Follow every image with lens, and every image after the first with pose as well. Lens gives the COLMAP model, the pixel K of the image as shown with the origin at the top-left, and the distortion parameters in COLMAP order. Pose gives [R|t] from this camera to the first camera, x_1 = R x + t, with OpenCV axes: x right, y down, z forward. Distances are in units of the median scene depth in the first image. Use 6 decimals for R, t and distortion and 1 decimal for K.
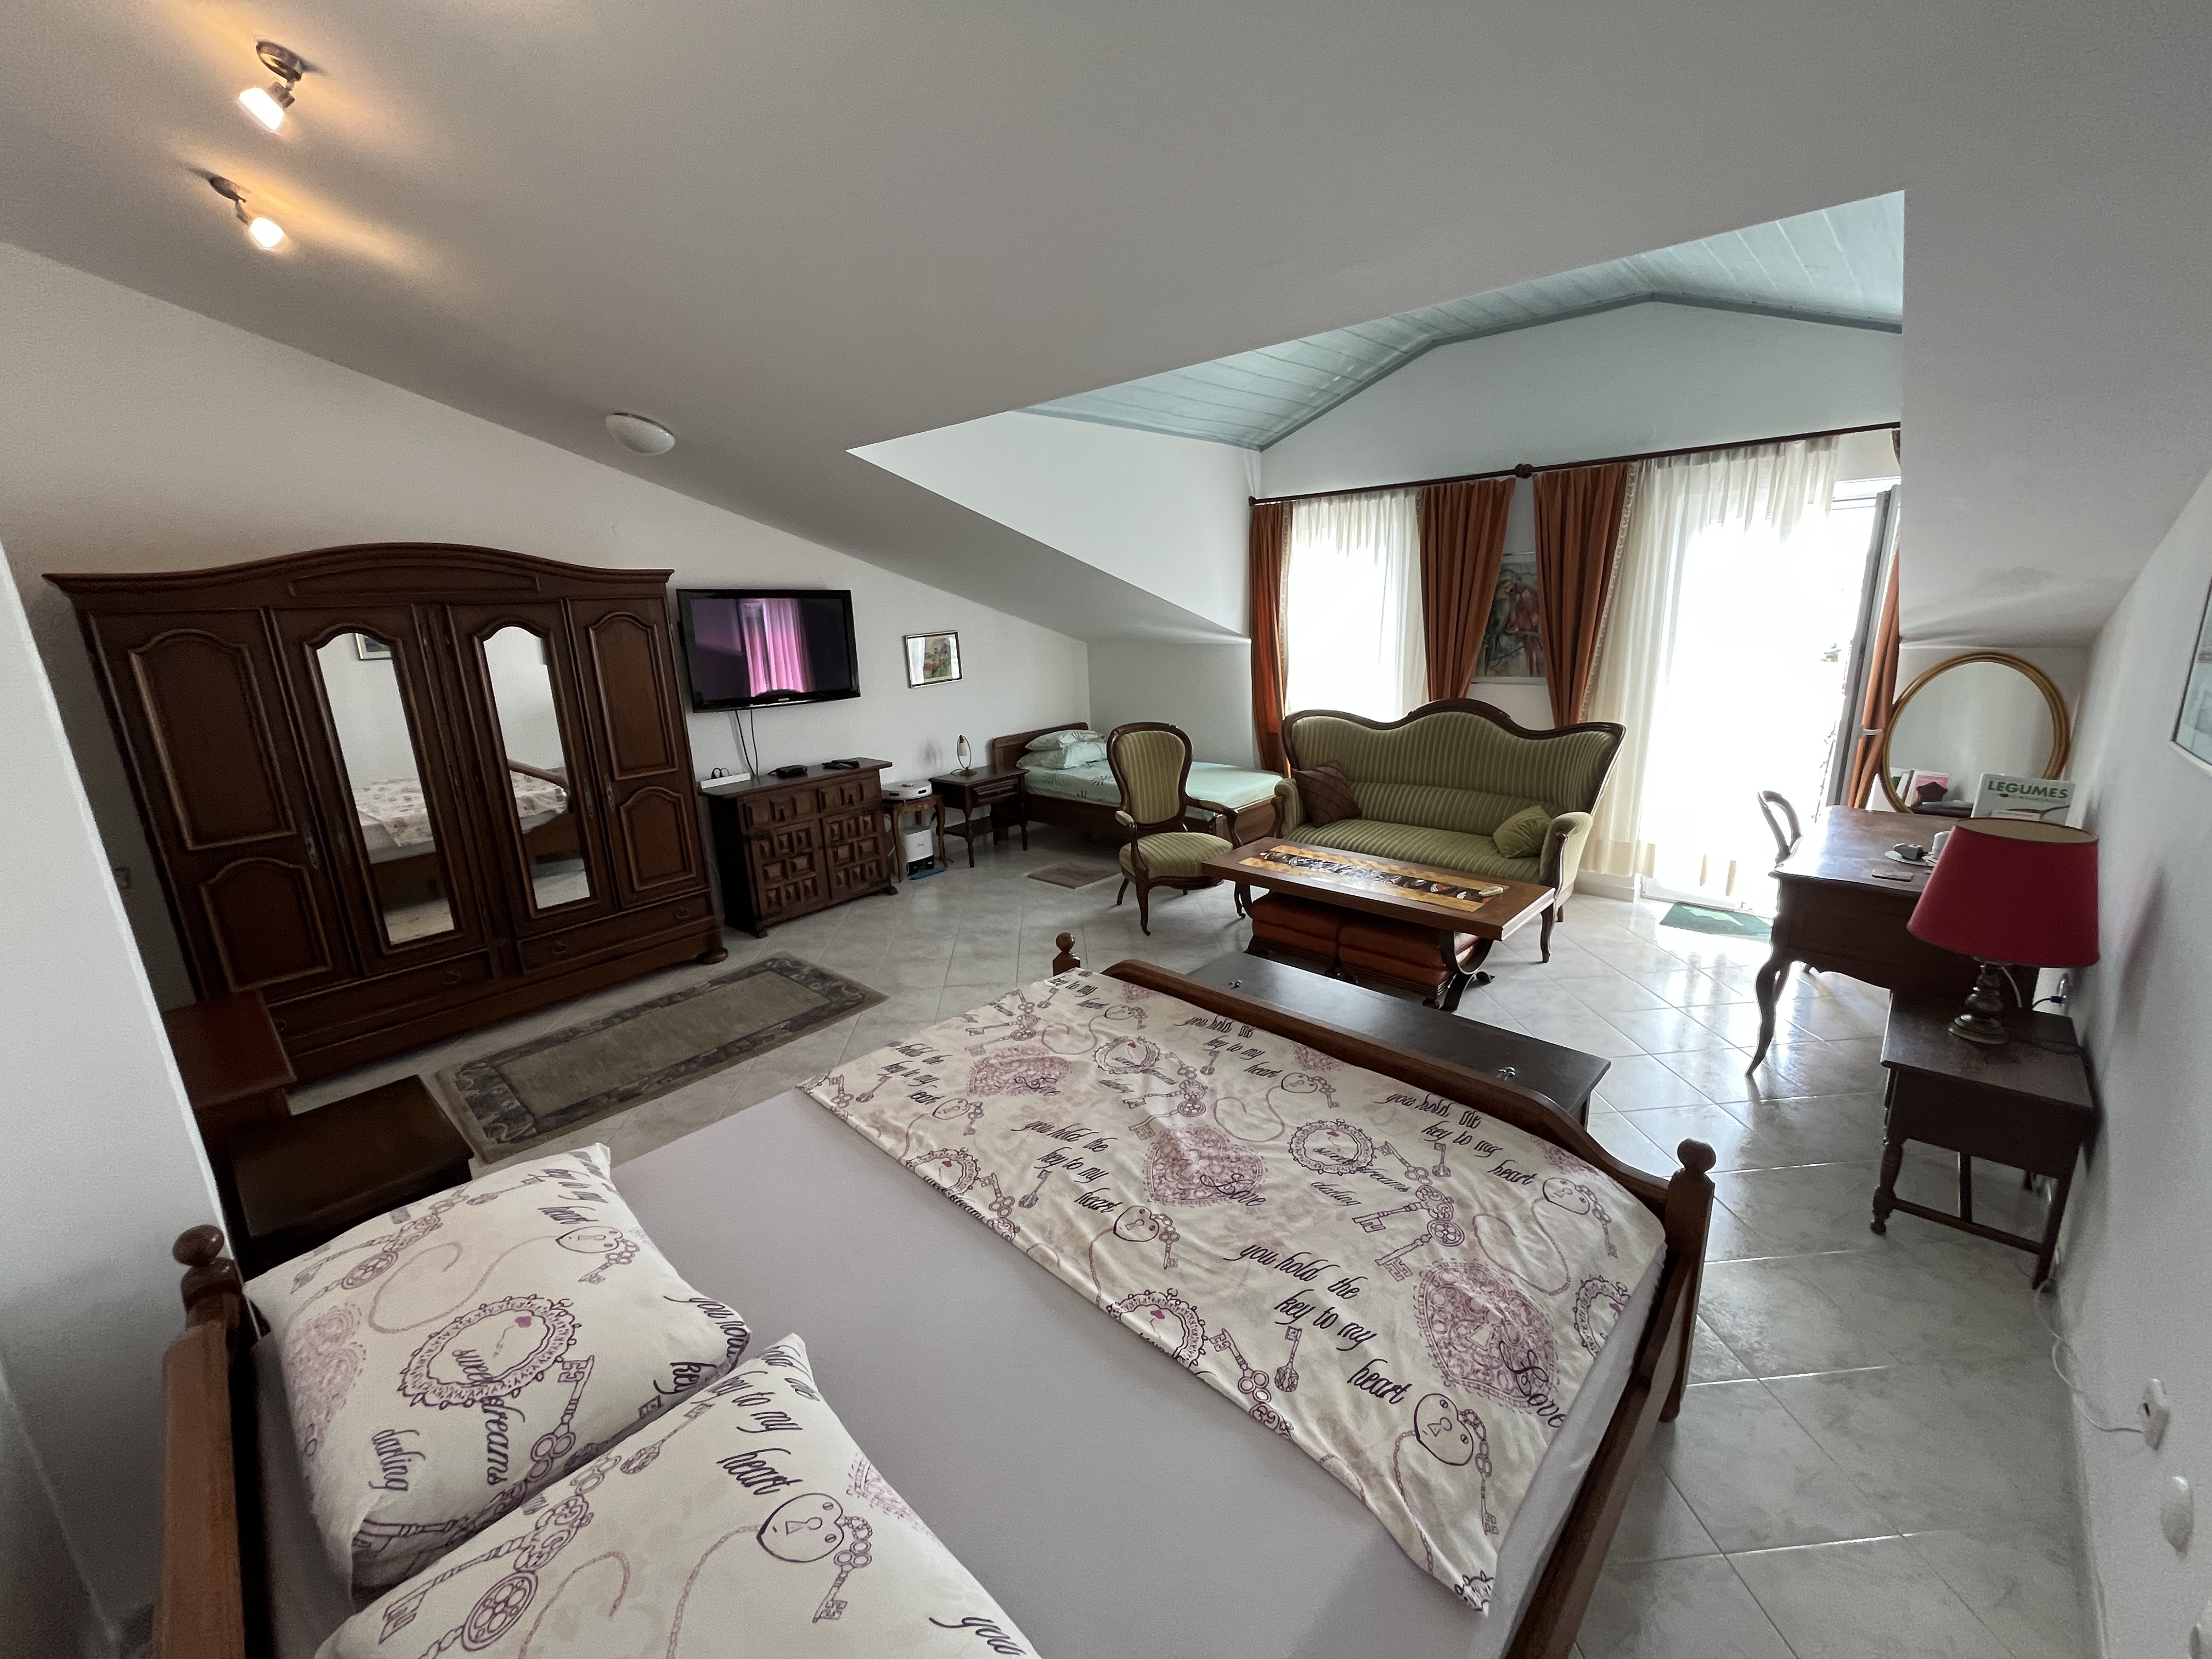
lens RADIAL K [[893.4, 0, 1102.7], [0, 893.4, 826.7], [0, 0, 1]] dist [0.000251, -0.000111]
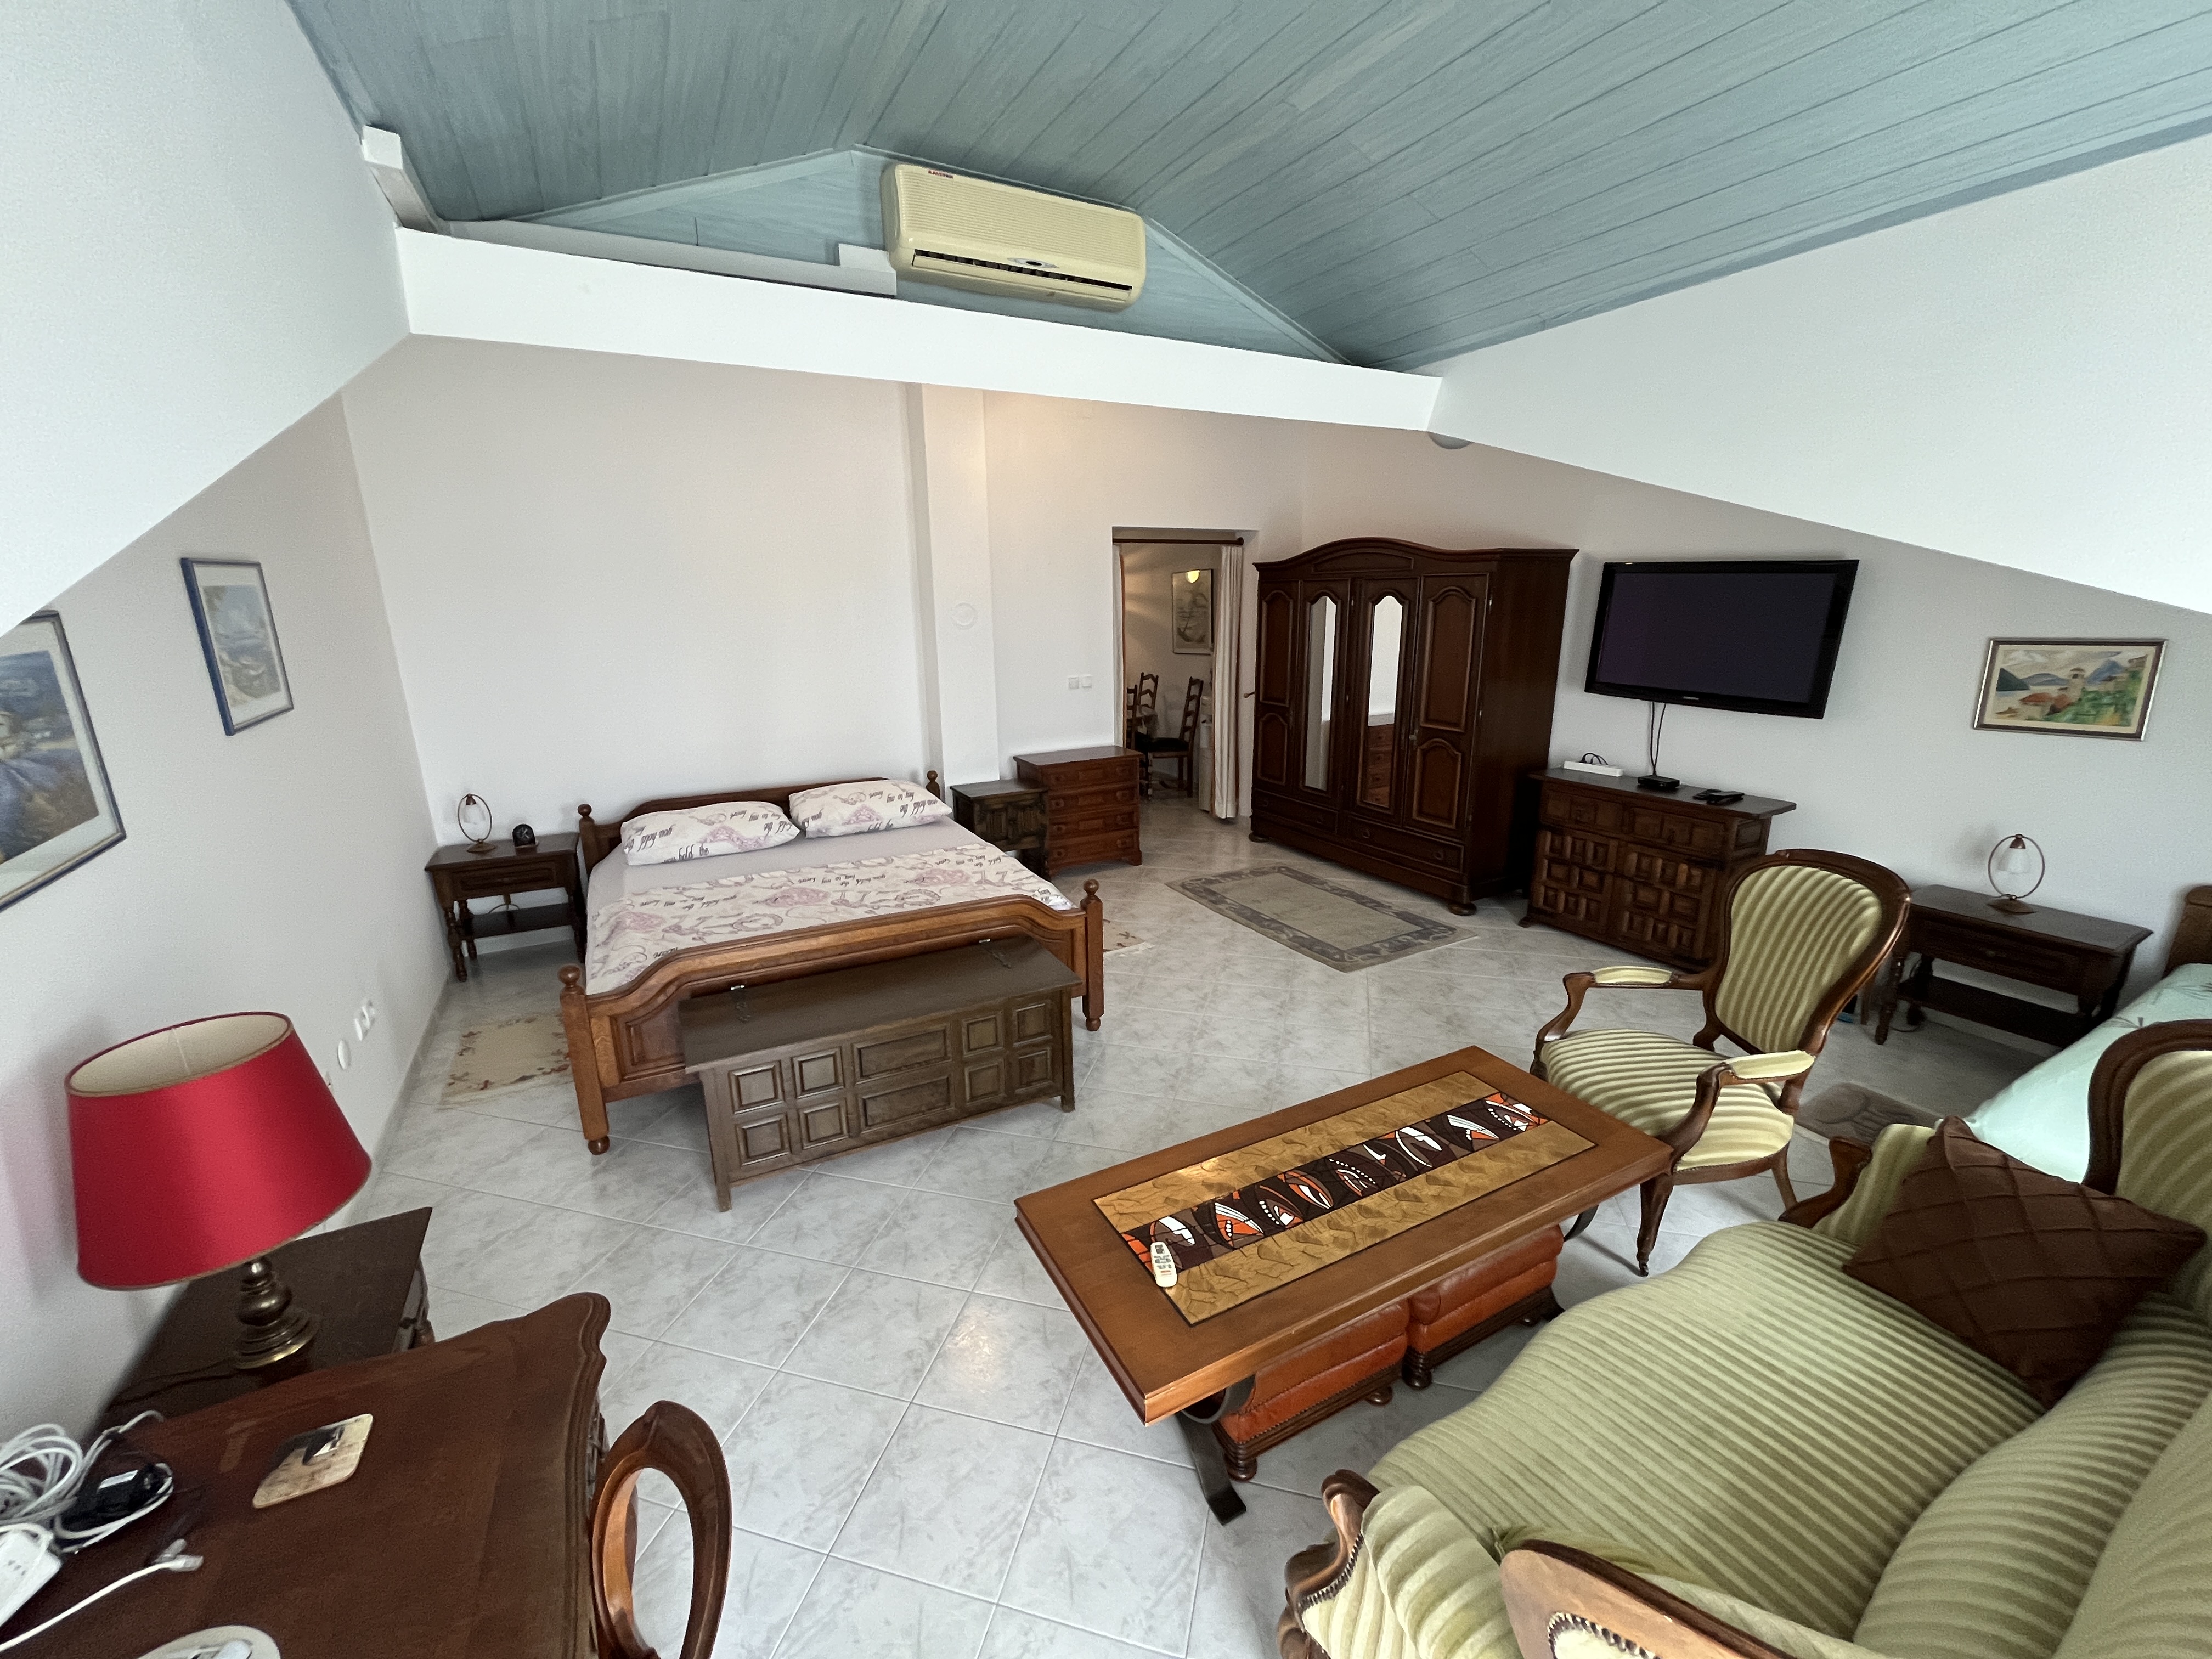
lens RADIAL K [[891.6, 0, 1101.8], [0, 891.6, 830.4], [0, 0, 1]] dist [-0.003044, 0.000029]
pose [[-0.319608, 0.286525, -0.903191, 0.605843], [-0.209159, 0.908341, 0.362173, -0.224256], [0.924177, 0.304664, -0.230383, 0.761523]]
